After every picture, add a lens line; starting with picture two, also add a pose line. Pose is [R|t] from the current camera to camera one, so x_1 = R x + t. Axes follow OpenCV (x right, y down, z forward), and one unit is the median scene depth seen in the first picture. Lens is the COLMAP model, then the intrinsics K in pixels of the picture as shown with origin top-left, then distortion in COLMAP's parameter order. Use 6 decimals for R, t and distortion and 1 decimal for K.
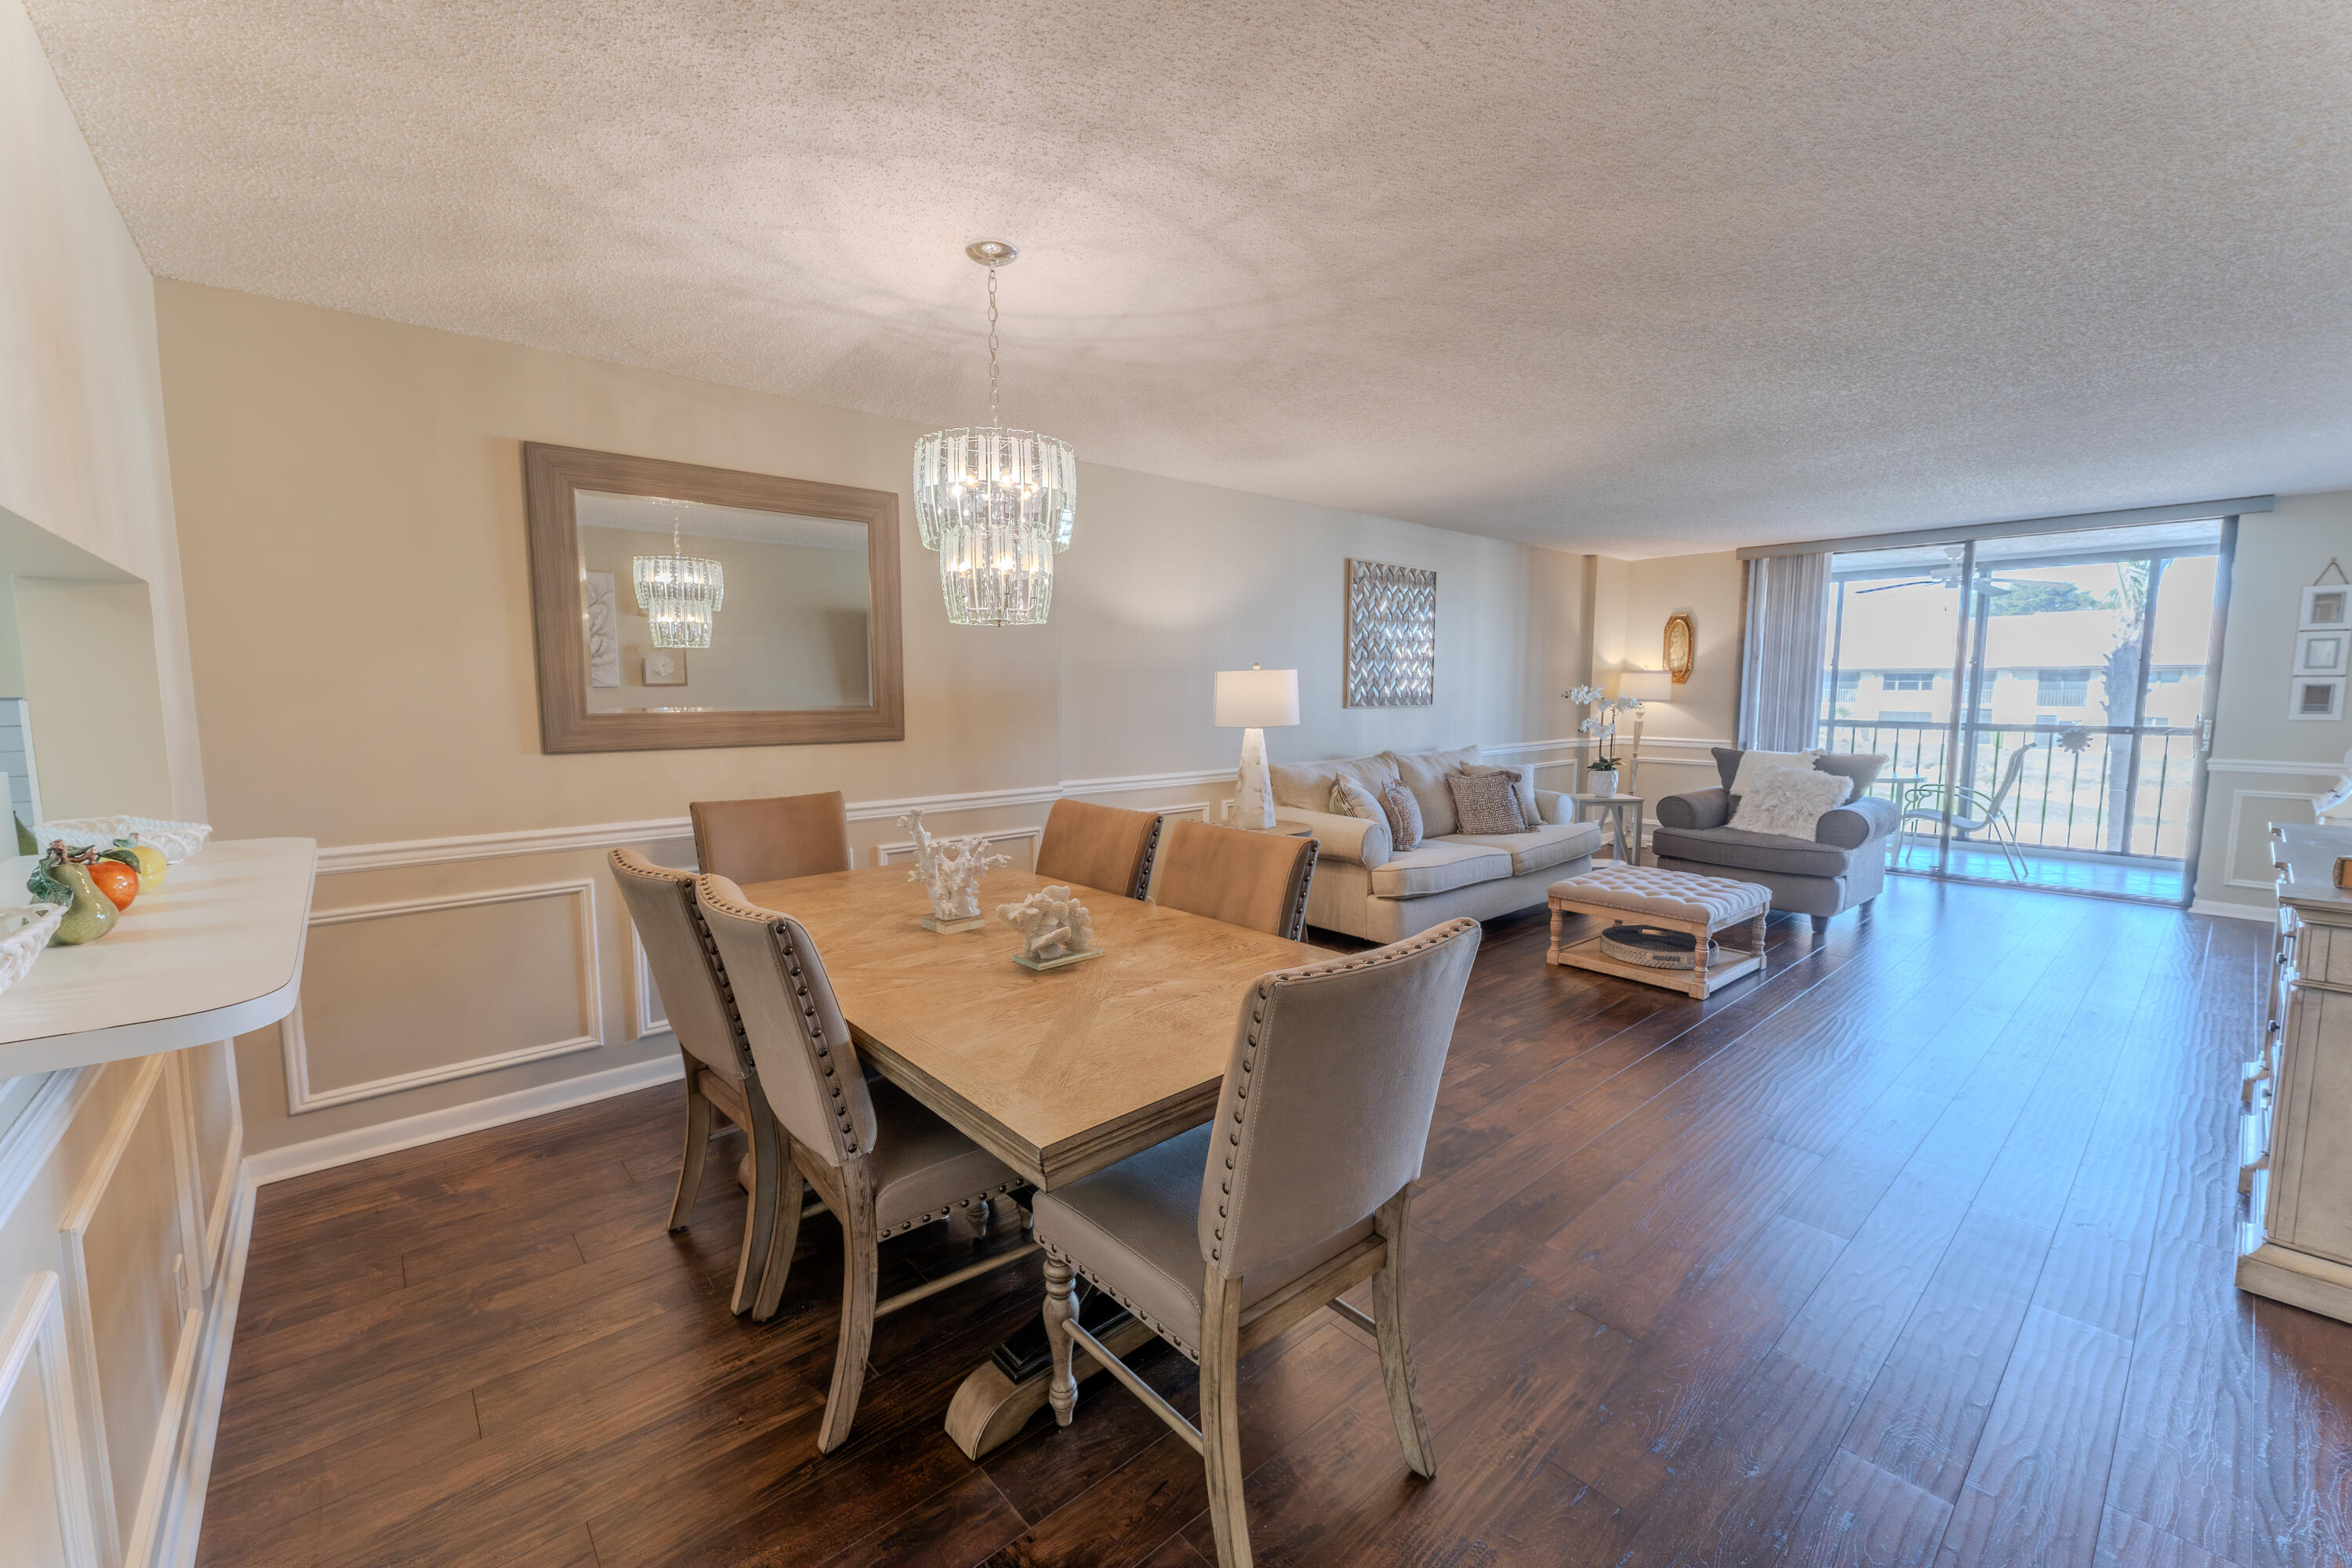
lens RADIAL K [[937.6, 0, 1130.2], [0, 937.6, 787.2], [0, 0, 1]] dist [-0.022581, 0.000443]
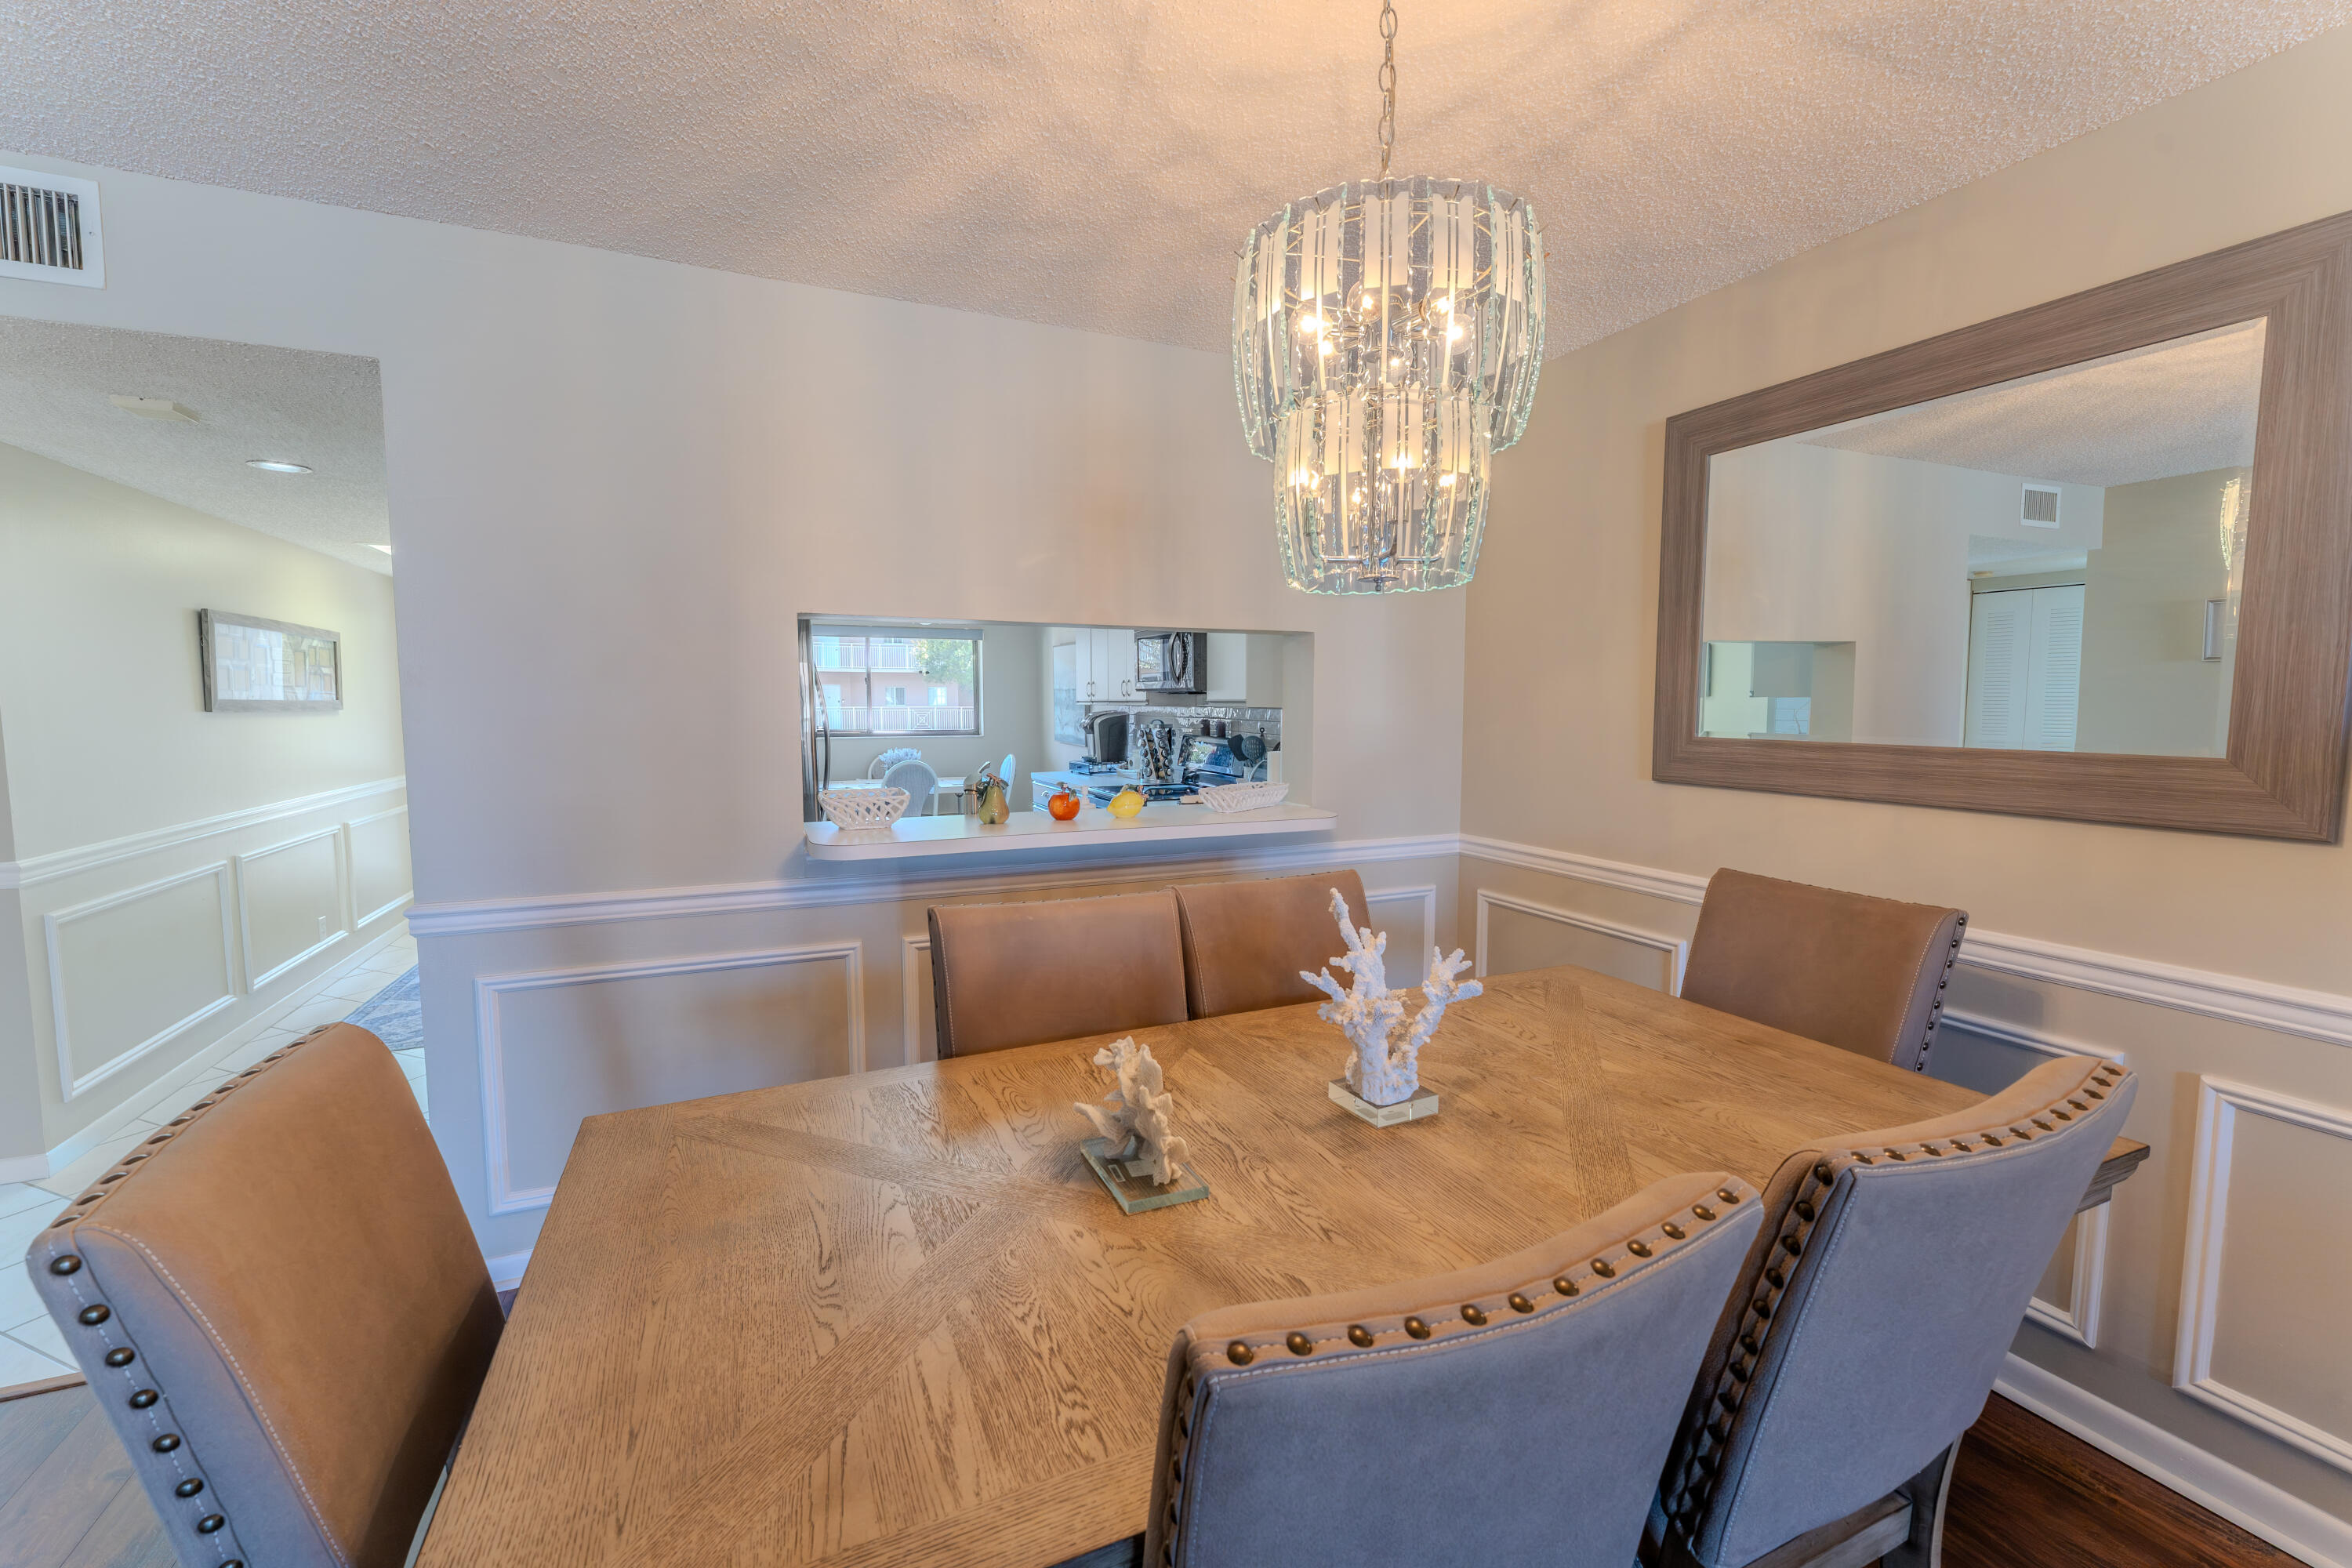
lens RADIAL K [[937.6, 0, 1189.1], [0, 937.6, 791.1], [0, 0, 1]] dist [-0.022581, 0.000443]
pose [[-0.257986, 0.093544, -0.961609, 0.162666], [-0.103379, 0.986915, 0.123740, -0.045400], [0.960602, 0.131333, -0.244940, 0.414030]]
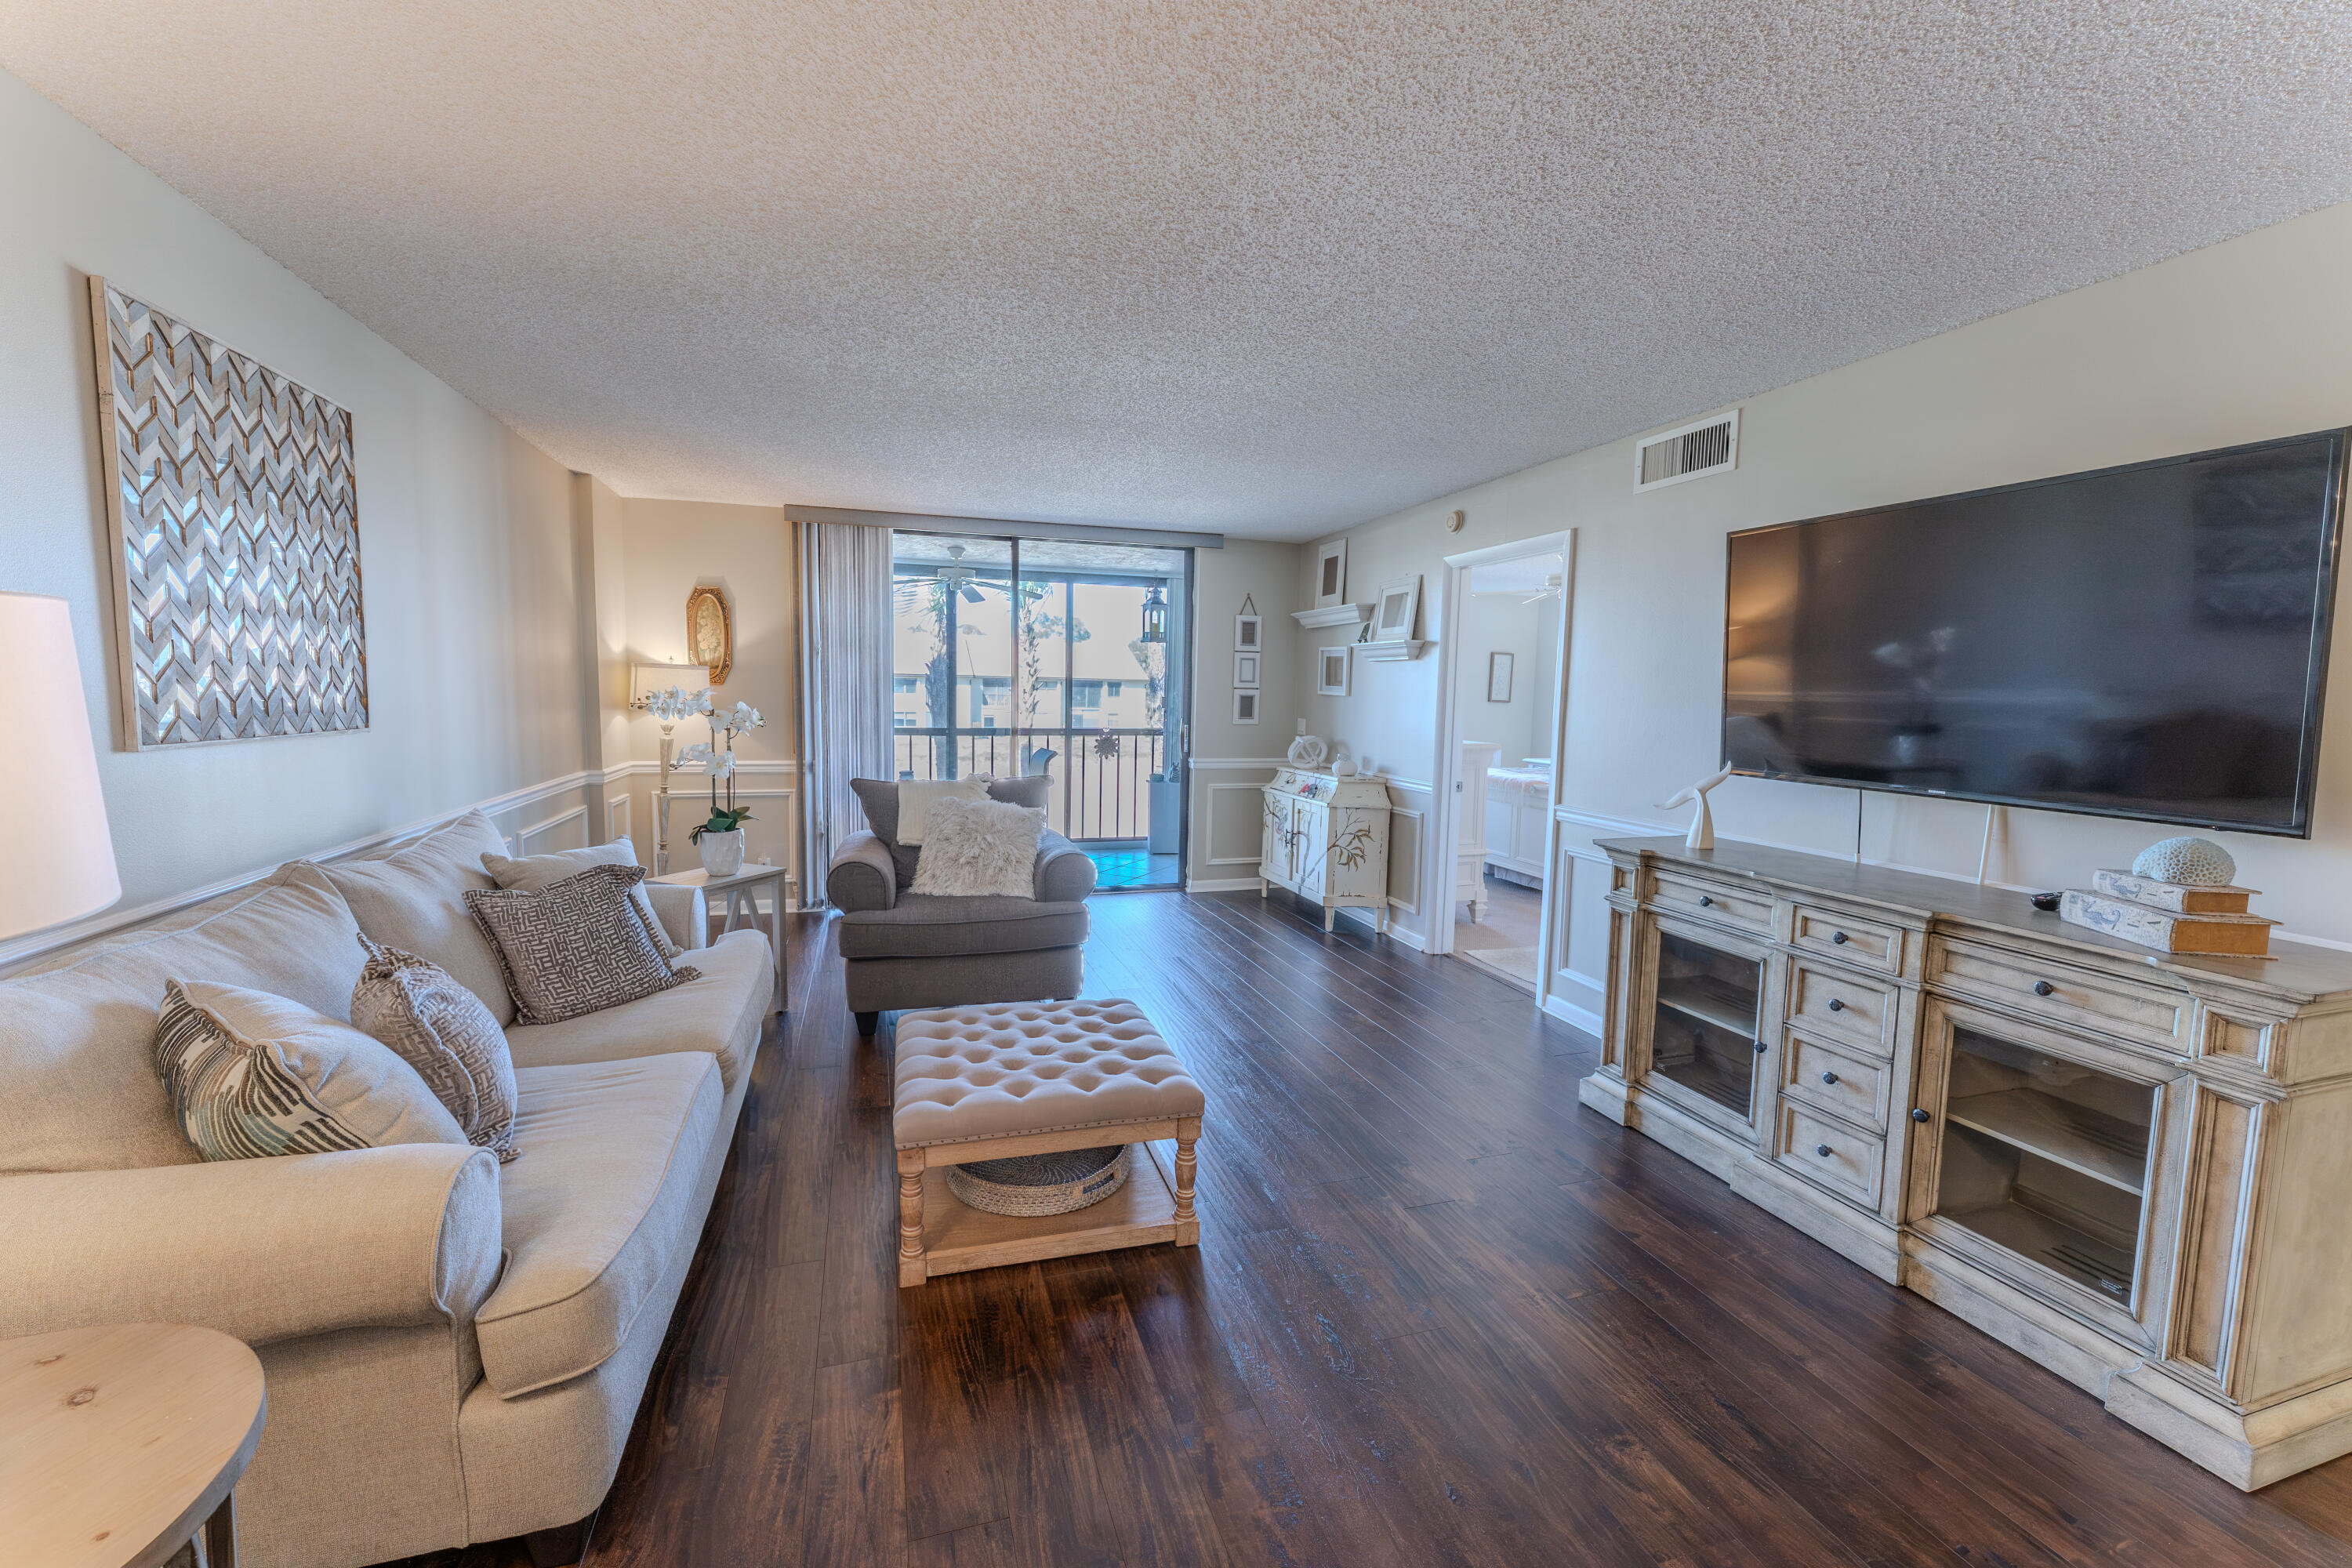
lens RADIAL K [[937.6, 0, 1194.5], [0, 937.6, 786.6], [0, 0, 1]] dist [-0.022581, 0.000443]
pose [[0.351048, -0.081919, 0.932767, 0.067482], [0.079896, 0.995153, 0.057329, -0.060627], [-0.932943, 0.054399, 0.355891, 0.548434]]
